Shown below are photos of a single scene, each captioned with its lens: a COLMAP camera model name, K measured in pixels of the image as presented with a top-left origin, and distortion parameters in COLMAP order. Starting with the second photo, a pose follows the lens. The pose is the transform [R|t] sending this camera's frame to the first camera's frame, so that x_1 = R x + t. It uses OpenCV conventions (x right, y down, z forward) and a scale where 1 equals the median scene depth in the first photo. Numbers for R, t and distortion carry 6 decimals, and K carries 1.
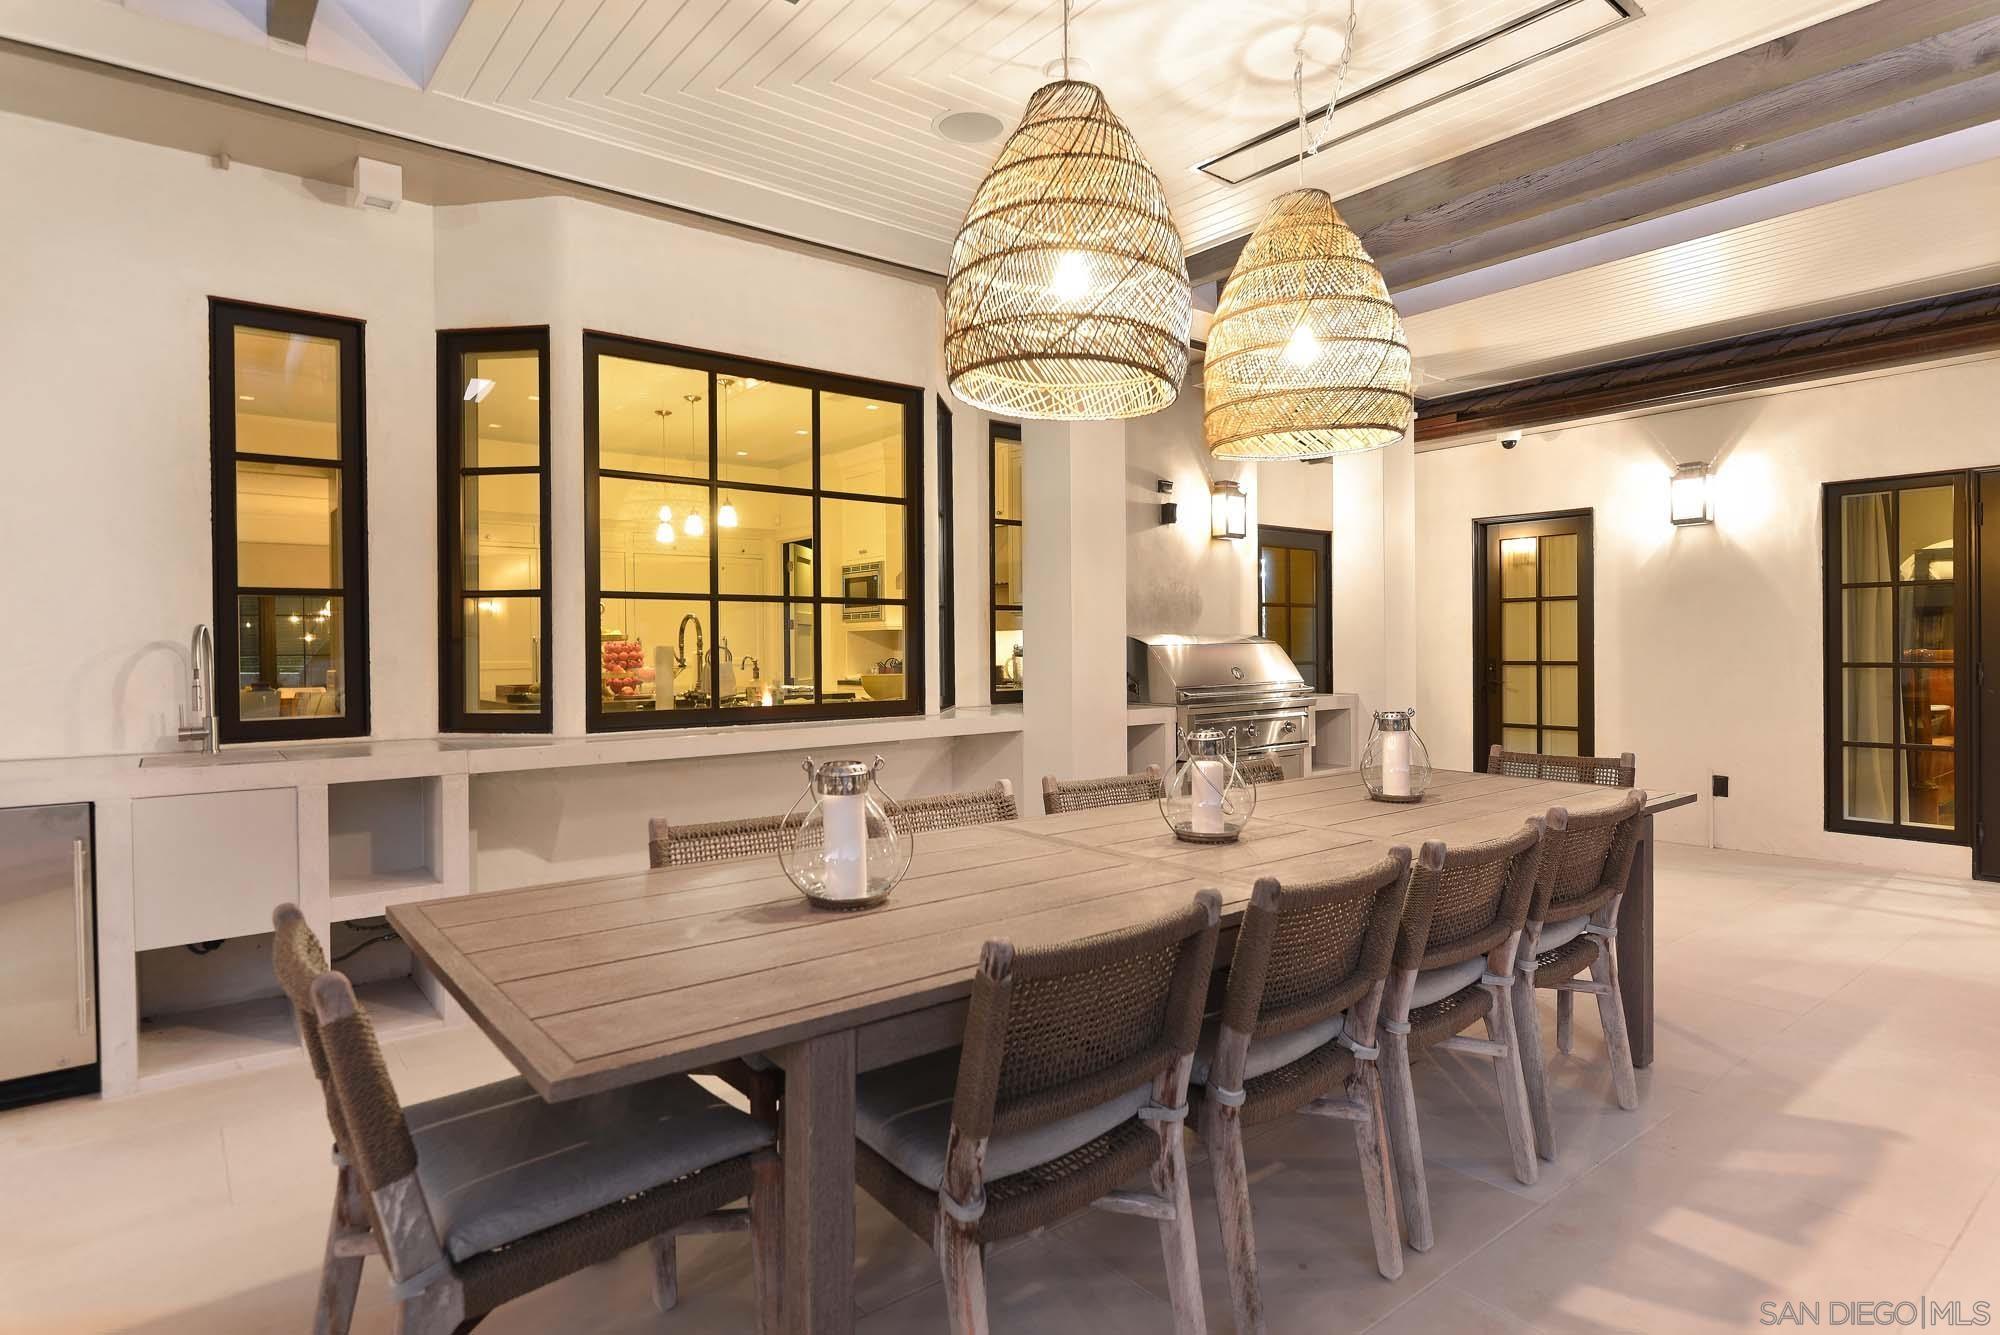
lens RADIAL K [[1069.1, 0, 1007.1], [0, 1069.1, 657.3], [0, 0, 1]] dist [0.001022, 0.000014]
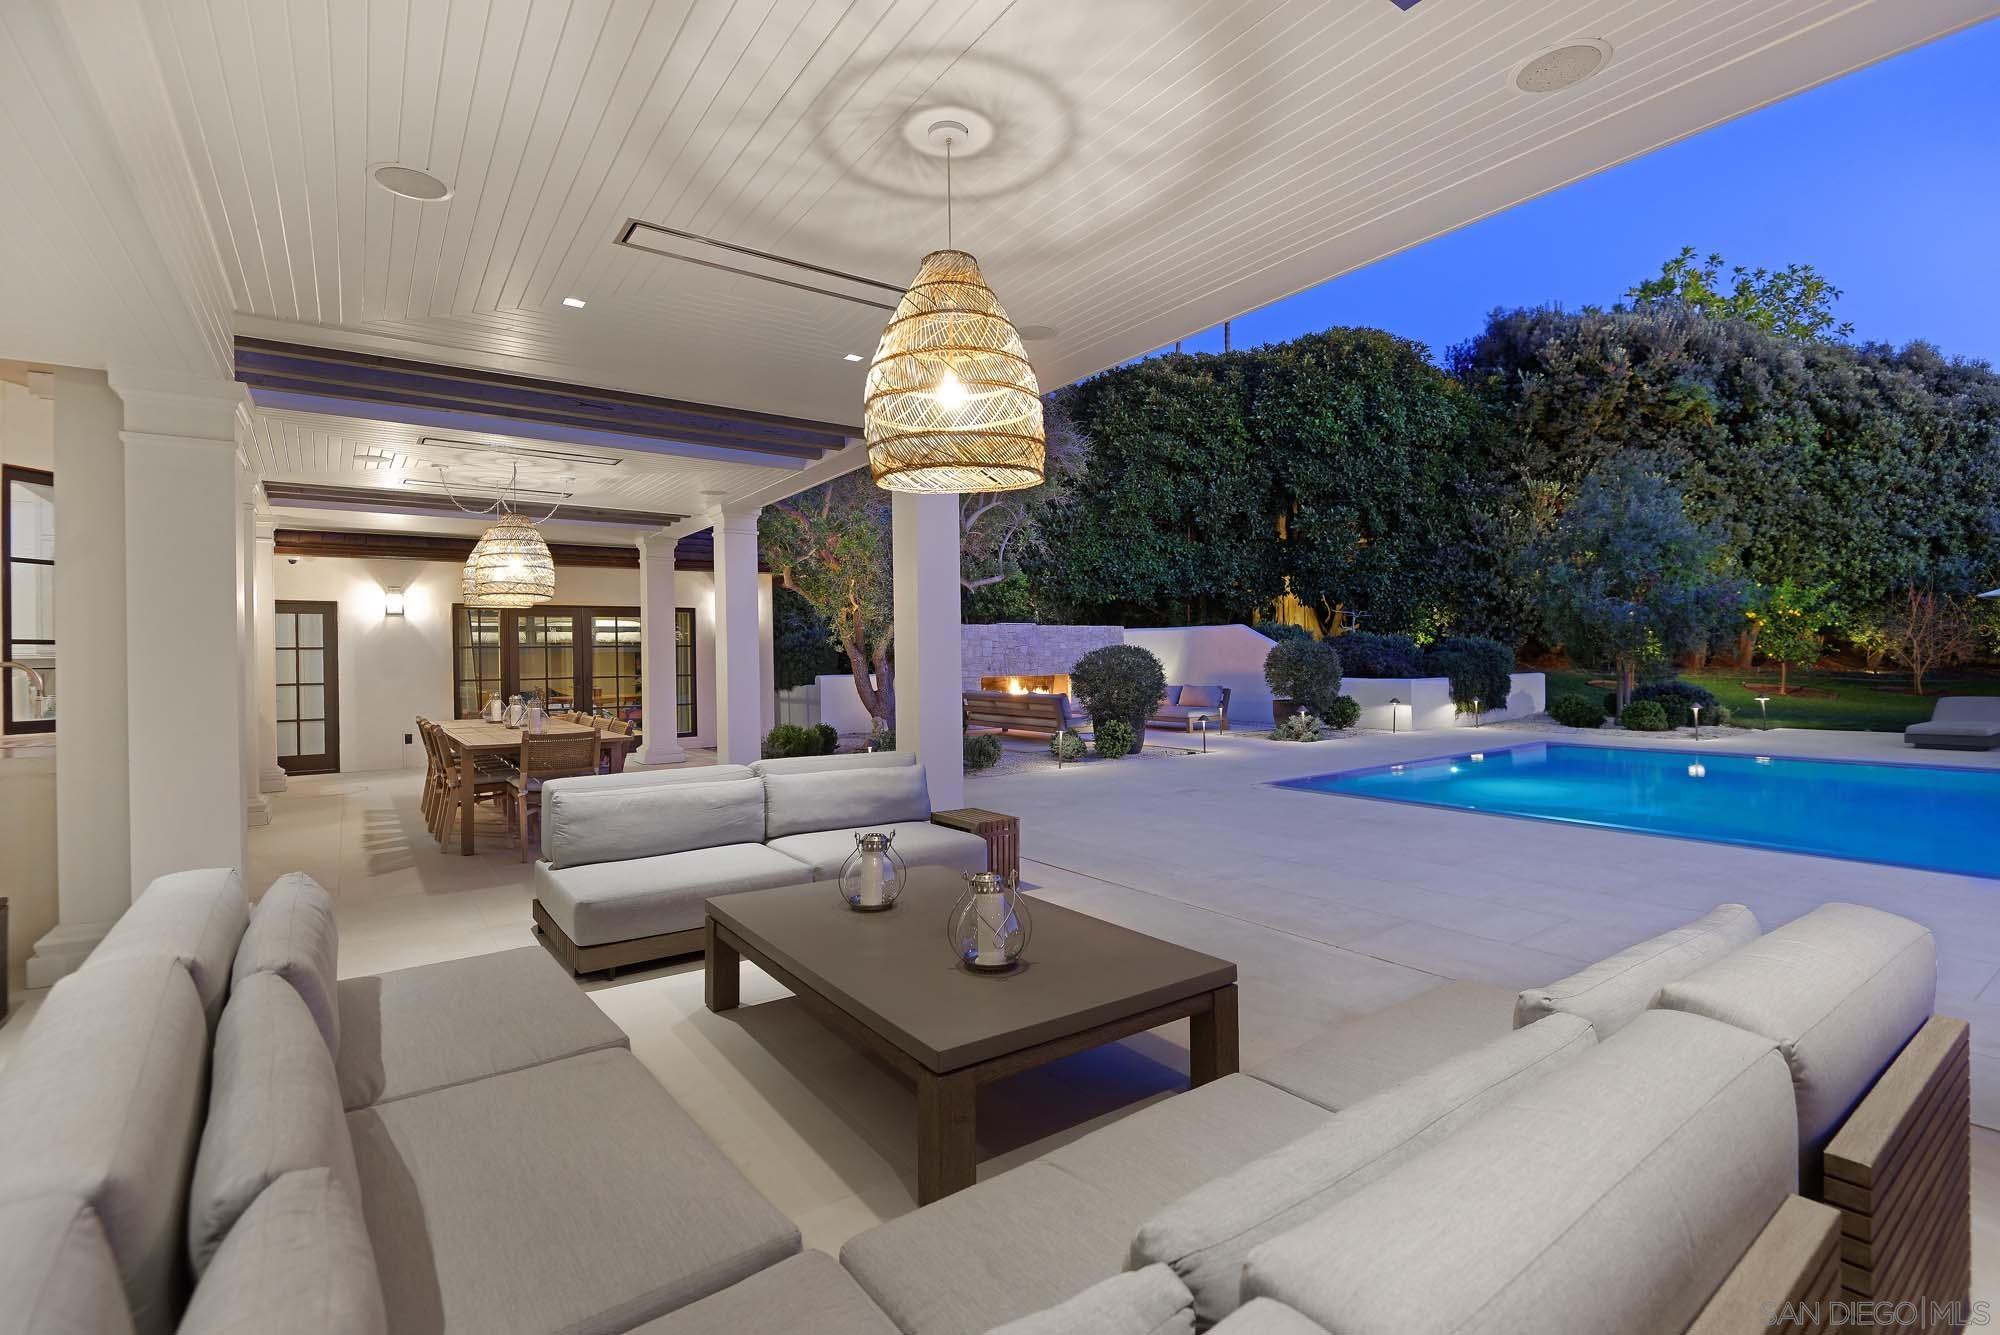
lens RADIAL K [[894.4, 0, 1001.1], [0, 894.4, 663.3], [0, 0, 1]] dist [0.005420, 0.000758]
pose [[0.056588, 0.000287, 0.998398, -1.050827], [0.028787, 0.999584, -0.001919, 0.008756], [-0.997983, 0.028850, 0.056556, -0.290622]]
